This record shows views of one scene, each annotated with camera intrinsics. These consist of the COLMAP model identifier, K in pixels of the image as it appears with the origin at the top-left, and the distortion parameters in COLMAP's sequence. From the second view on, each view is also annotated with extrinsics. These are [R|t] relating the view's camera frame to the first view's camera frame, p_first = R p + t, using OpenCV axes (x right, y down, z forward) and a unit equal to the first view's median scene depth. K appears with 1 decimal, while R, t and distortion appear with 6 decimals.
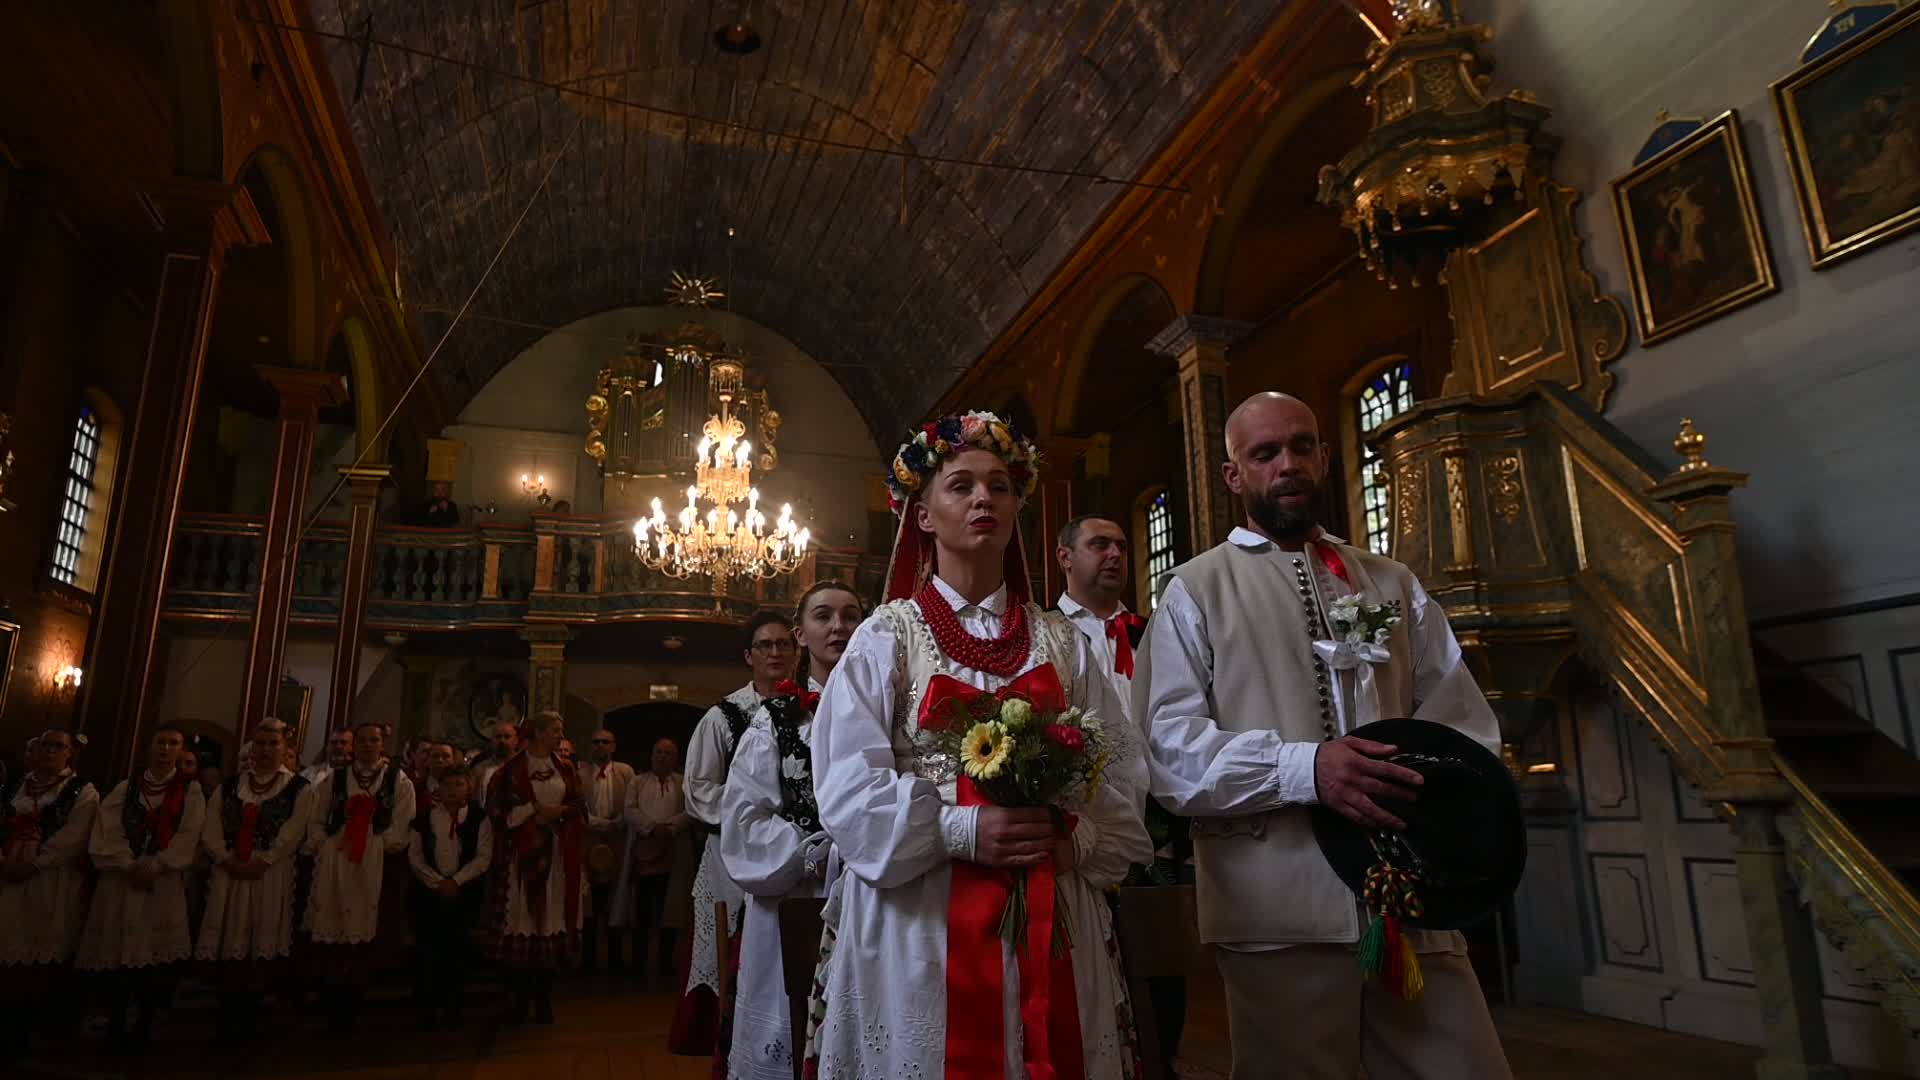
lens RADIAL K [[1102.1, 0, 958.7], [0, 1102.1, 524.8], [0, 0, 1]] dist [-0.043487, 0.020881]
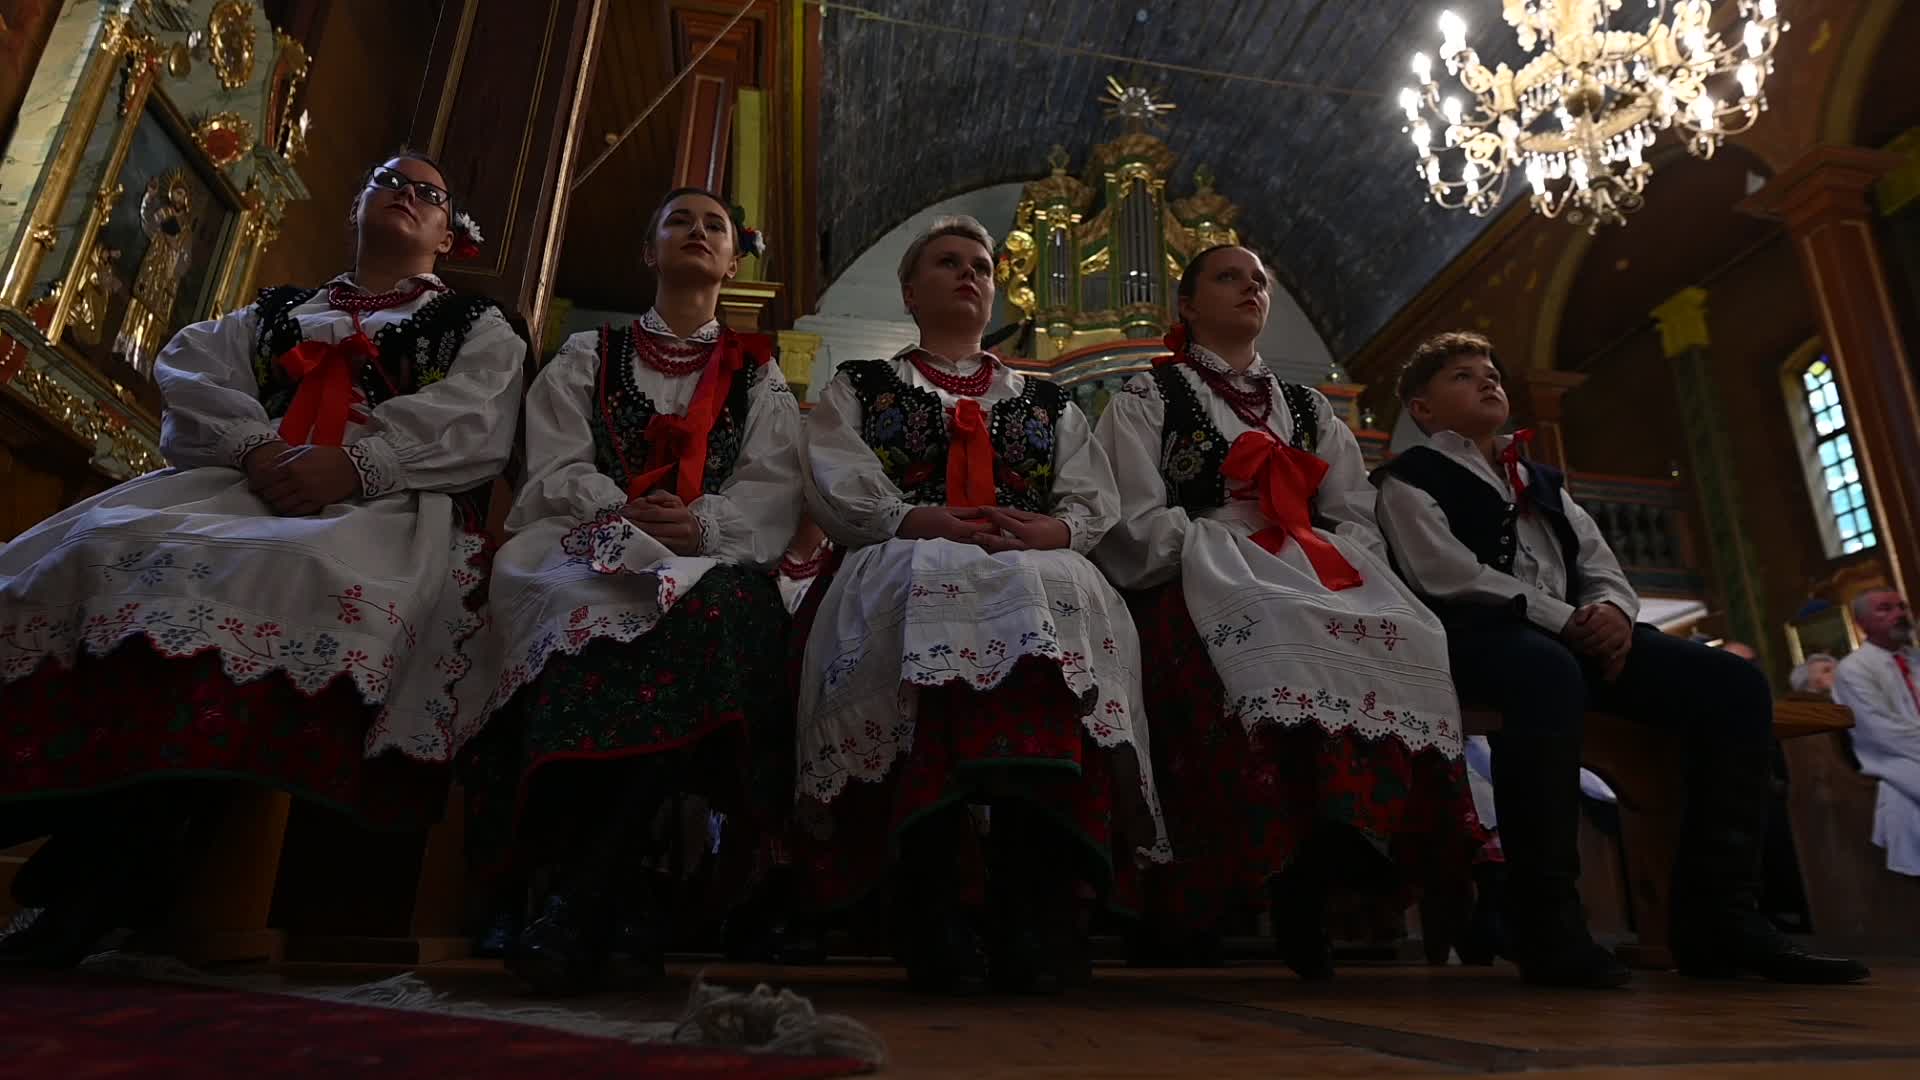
lens RADIAL K [[1102.1, 0, 958.7], [0, 1102.1, 524.8], [0, 0, 1]] dist [-0.043487, 0.020881]
pose [[0.984470, -0.024255, -0.173868, -0.385400], [0.005705, 0.994306, -0.106405, 0.246966], [0.175459, 0.103761, 0.979004, 0.450404]]
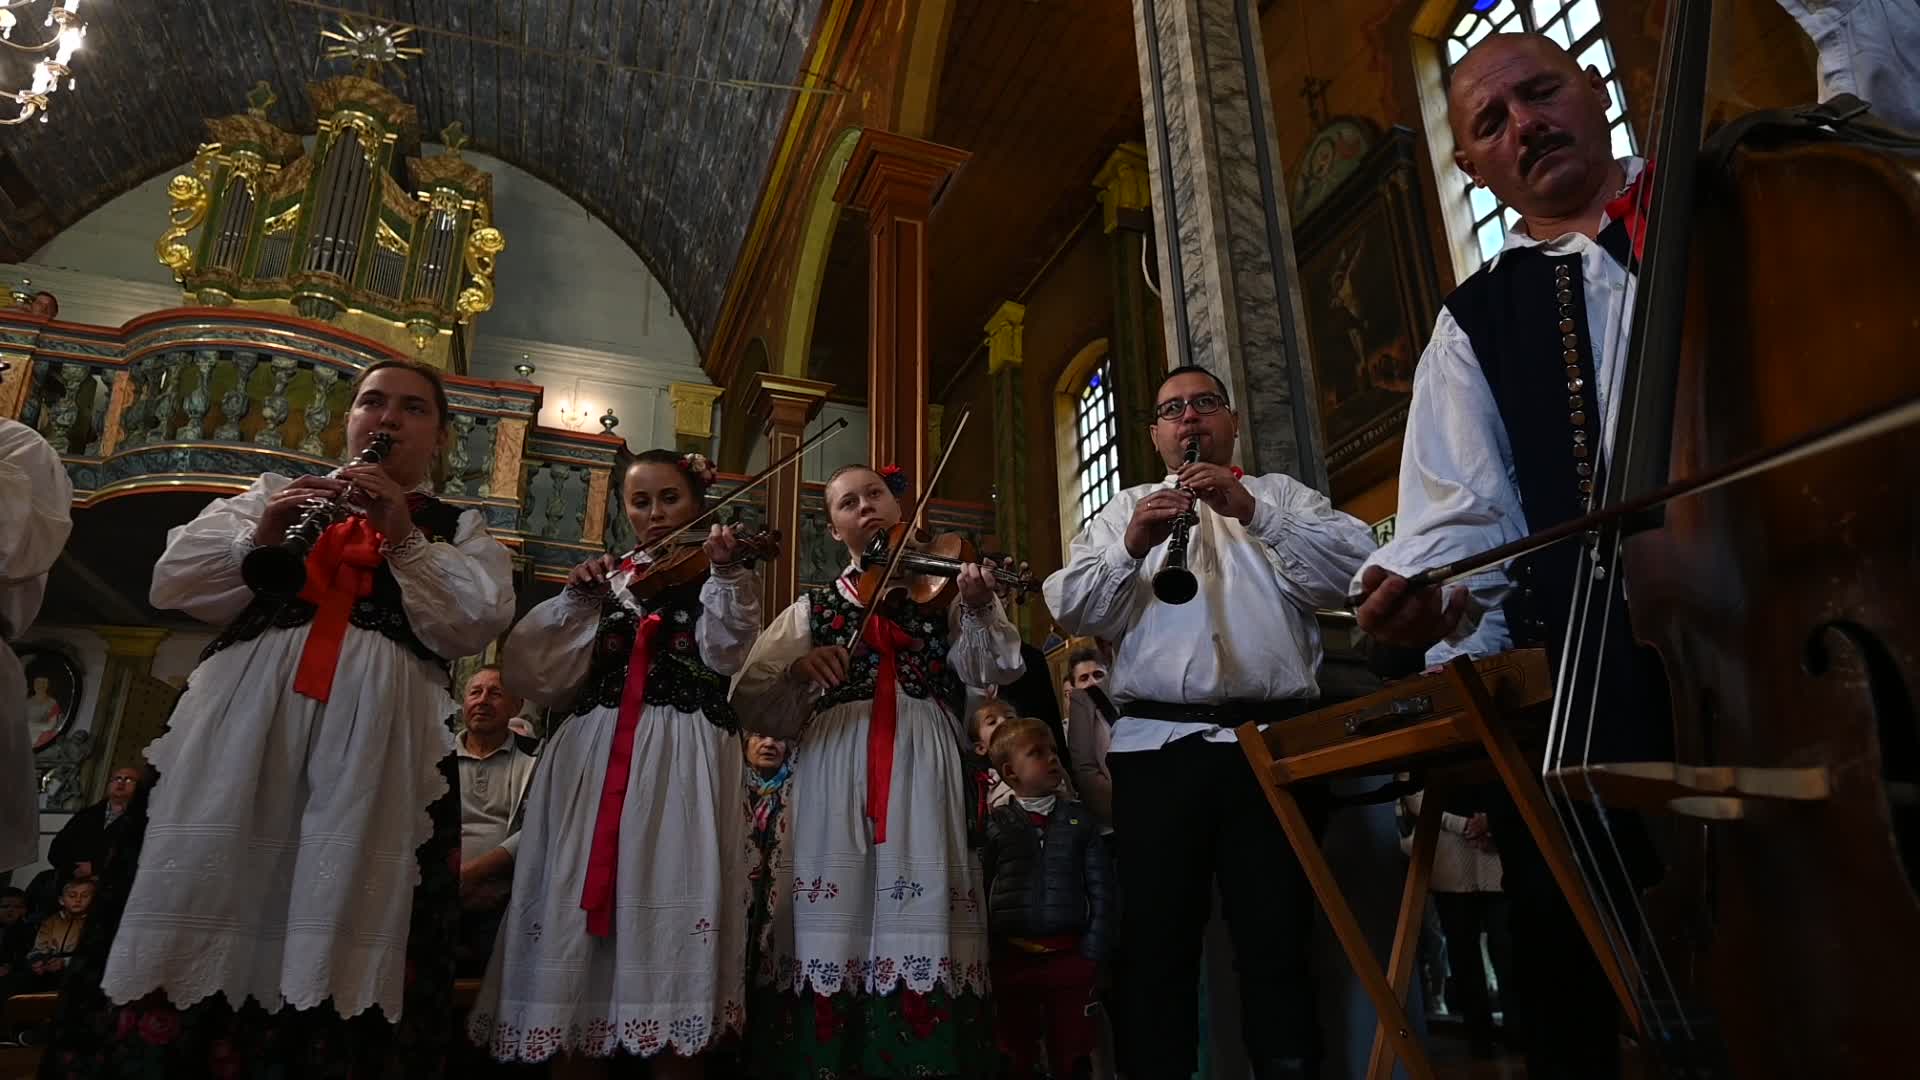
lens RADIAL K [[1102.1, 0, 958.7], [0, 1102.1, 524.8], [0, 0, 1]] dist [-0.043487, 0.020881]
pose [[0.999367, 0.010024, 0.034143, 0.135972], [-0.006168, 0.993776, -0.111225, 0.224682], [-0.035045, 0.110944, 0.993209, 0.623344]]
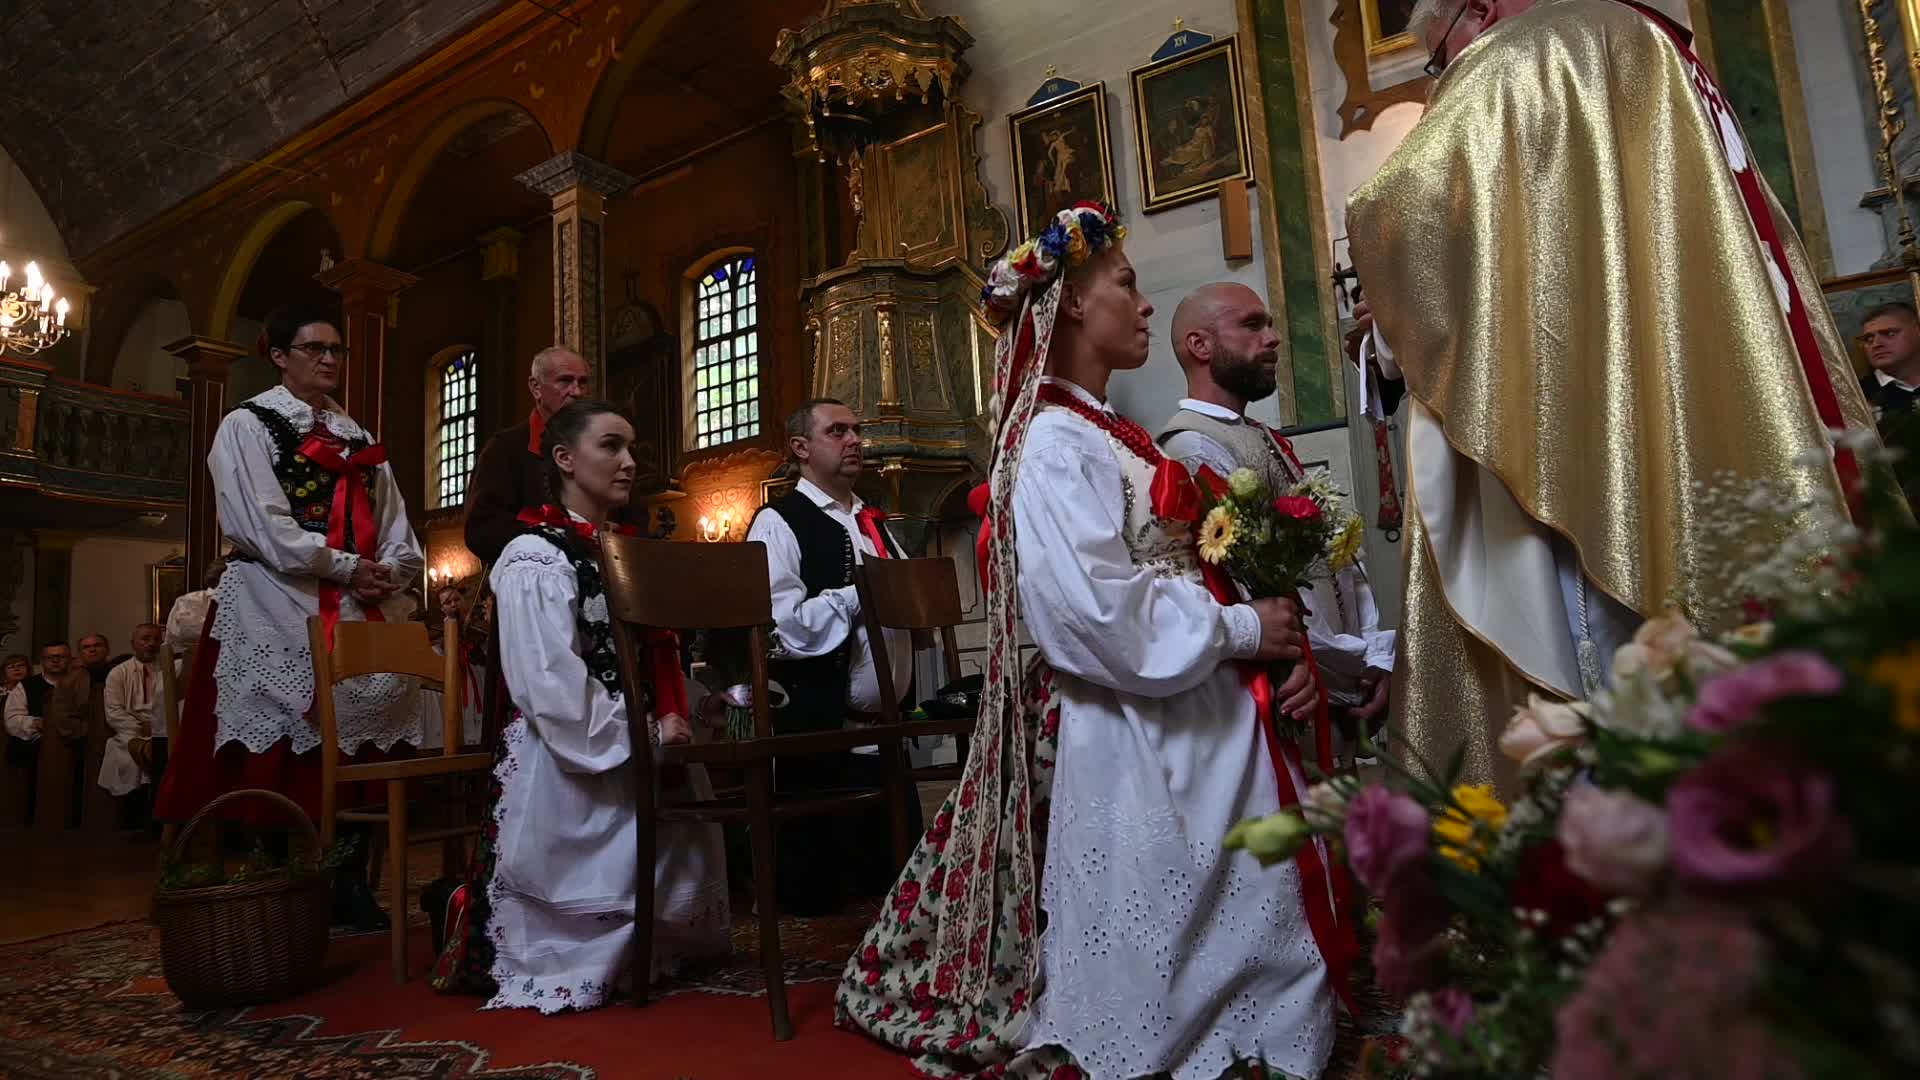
lens RADIAL K [[1102.1, 0, 958.7], [0, 1102.1, 524.8], [0, 0, 1]] dist [-0.043487, 0.020881]
pose [[0.769620, 0.057910, 0.635871, -0.119005], [-0.103753, 0.993985, 0.035053, 0.063098], [-0.630017, -0.092951, 0.770999, 0.019031]]
